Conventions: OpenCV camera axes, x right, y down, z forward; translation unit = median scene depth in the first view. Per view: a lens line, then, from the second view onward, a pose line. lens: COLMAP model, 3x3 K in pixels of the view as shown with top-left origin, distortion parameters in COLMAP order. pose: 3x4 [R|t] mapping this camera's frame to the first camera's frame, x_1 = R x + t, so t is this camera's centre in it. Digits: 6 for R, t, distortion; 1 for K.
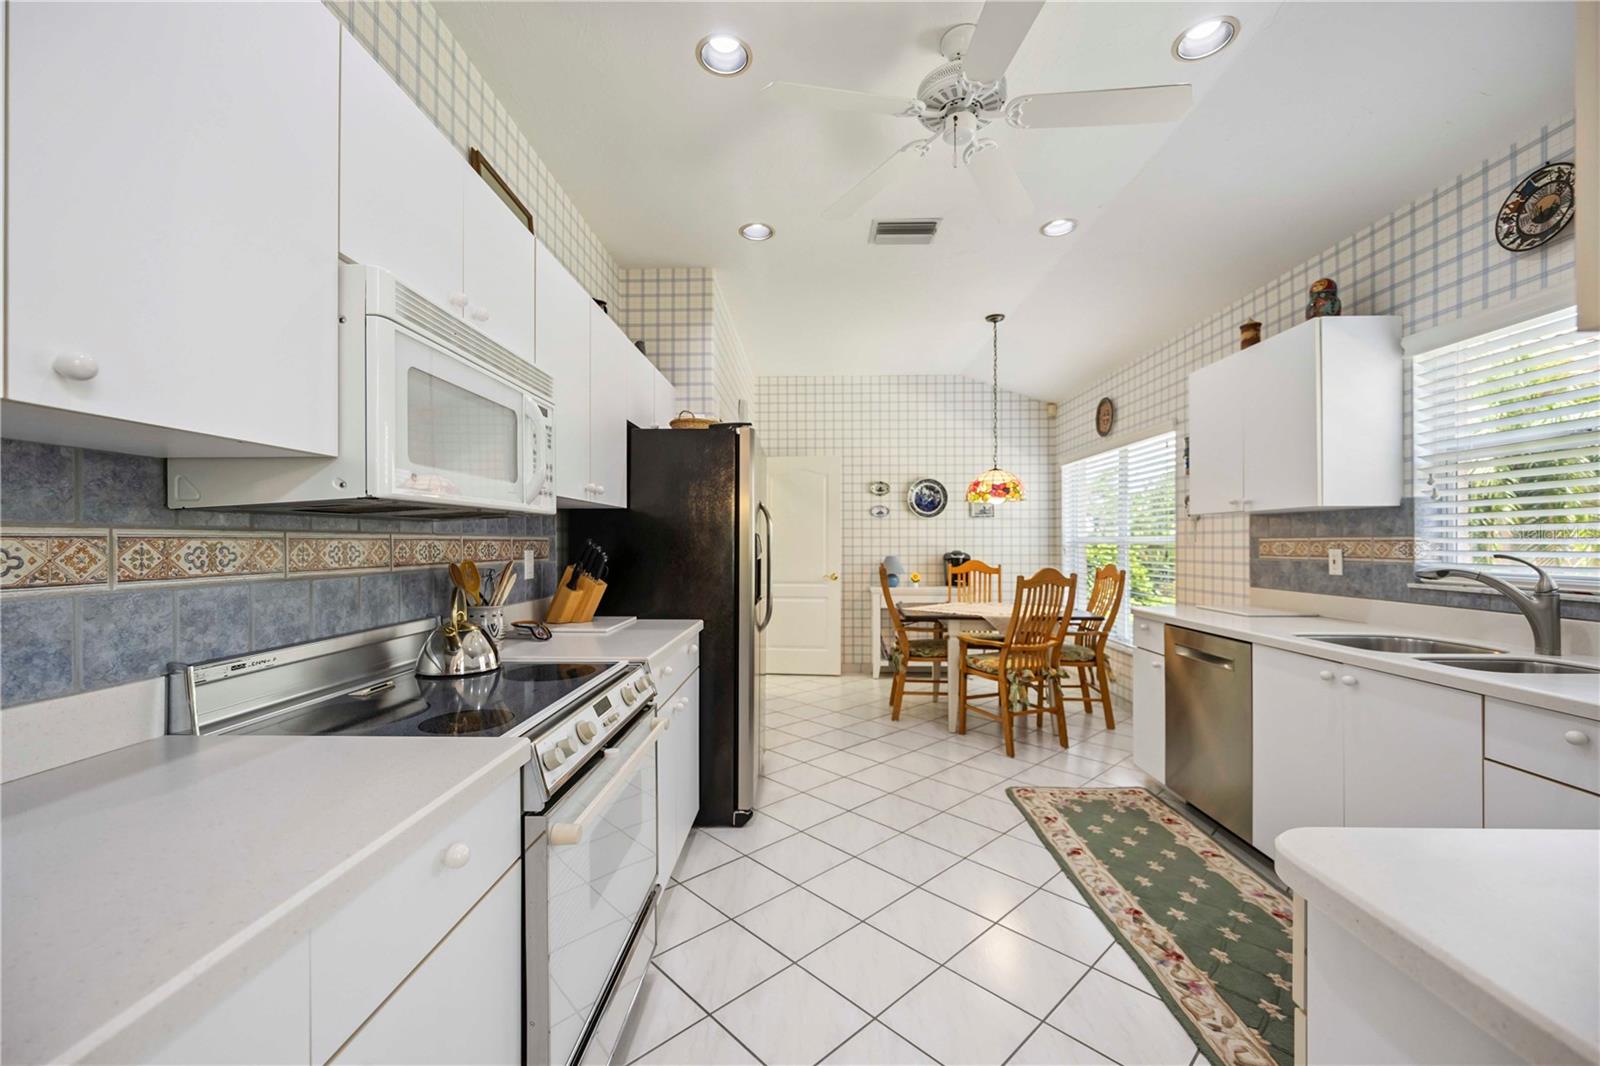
lens RADIAL K [[640.4, 0, 796.6], [0, 640.4, 540.0], [0, 0, 1]] dist [-0.000931, -0.000085]
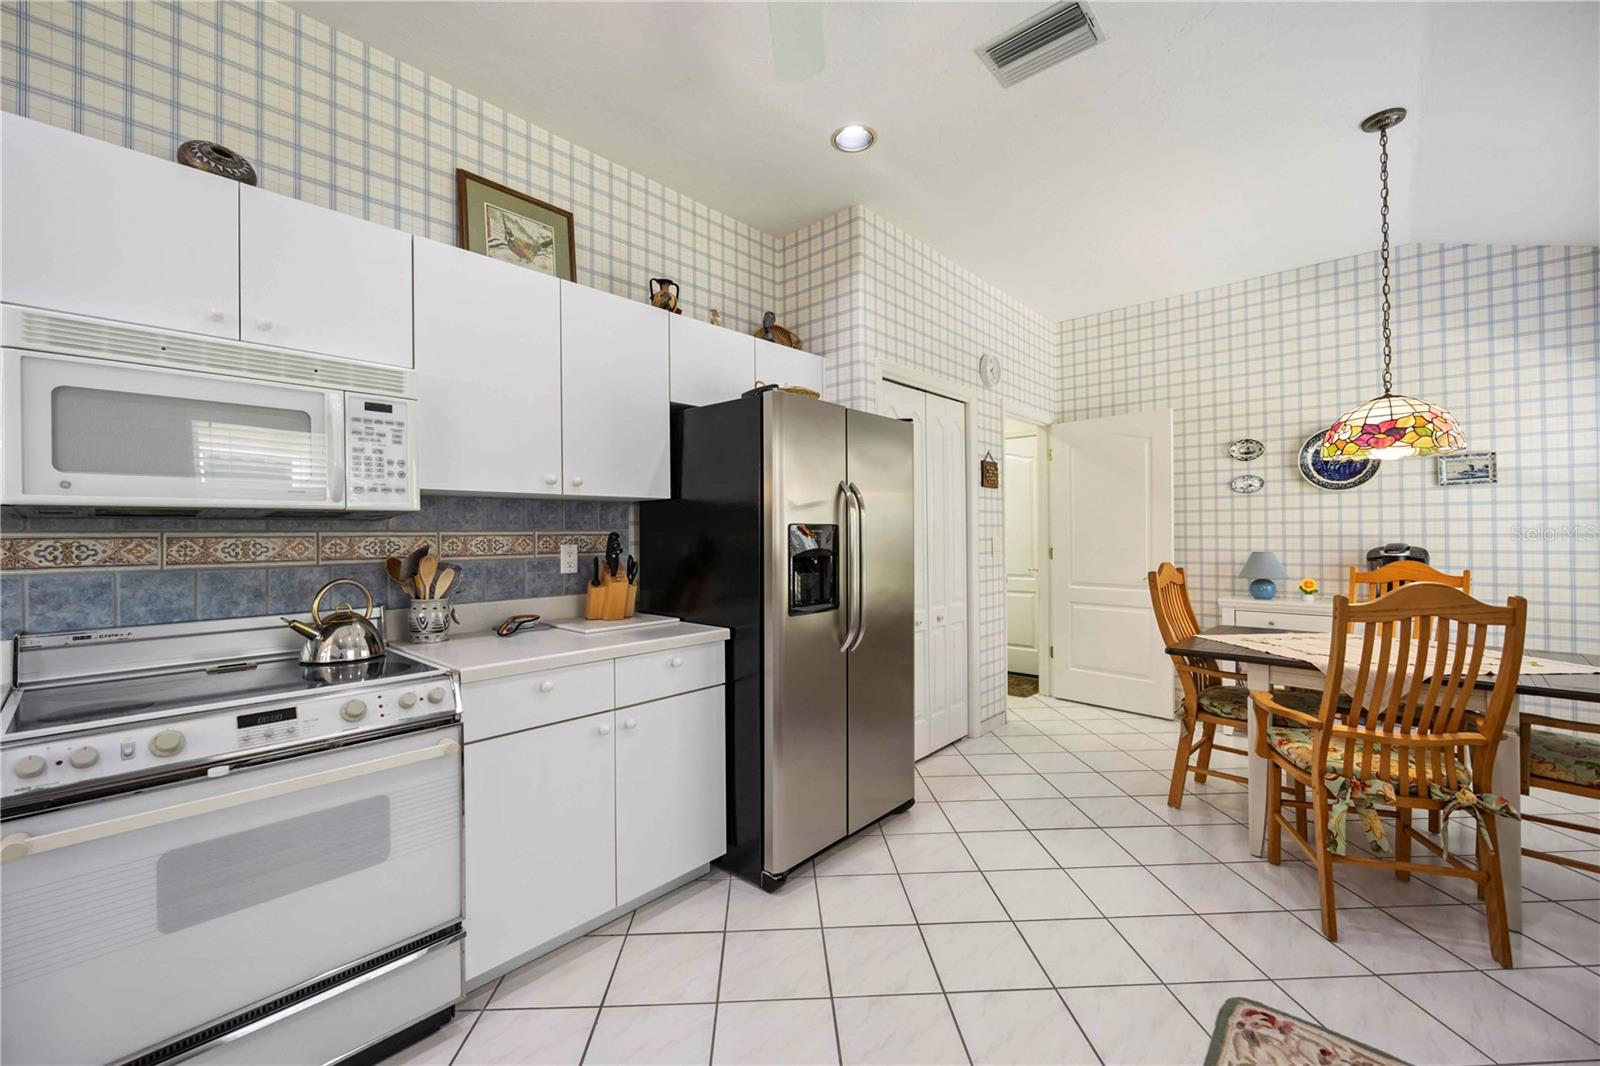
lens RADIAL K [[639.6, 0, 793.6], [0, 639.6, 531.2], [0, 0, 1]] dist [-0.002424, -0.000171]
pose [[0.756302, -0.008220, -0.654171, 0.423352], [0.010445, 0.999945, -0.000489, -0.000732], [0.654140, -0.006463, 0.756346, 0.386484]]
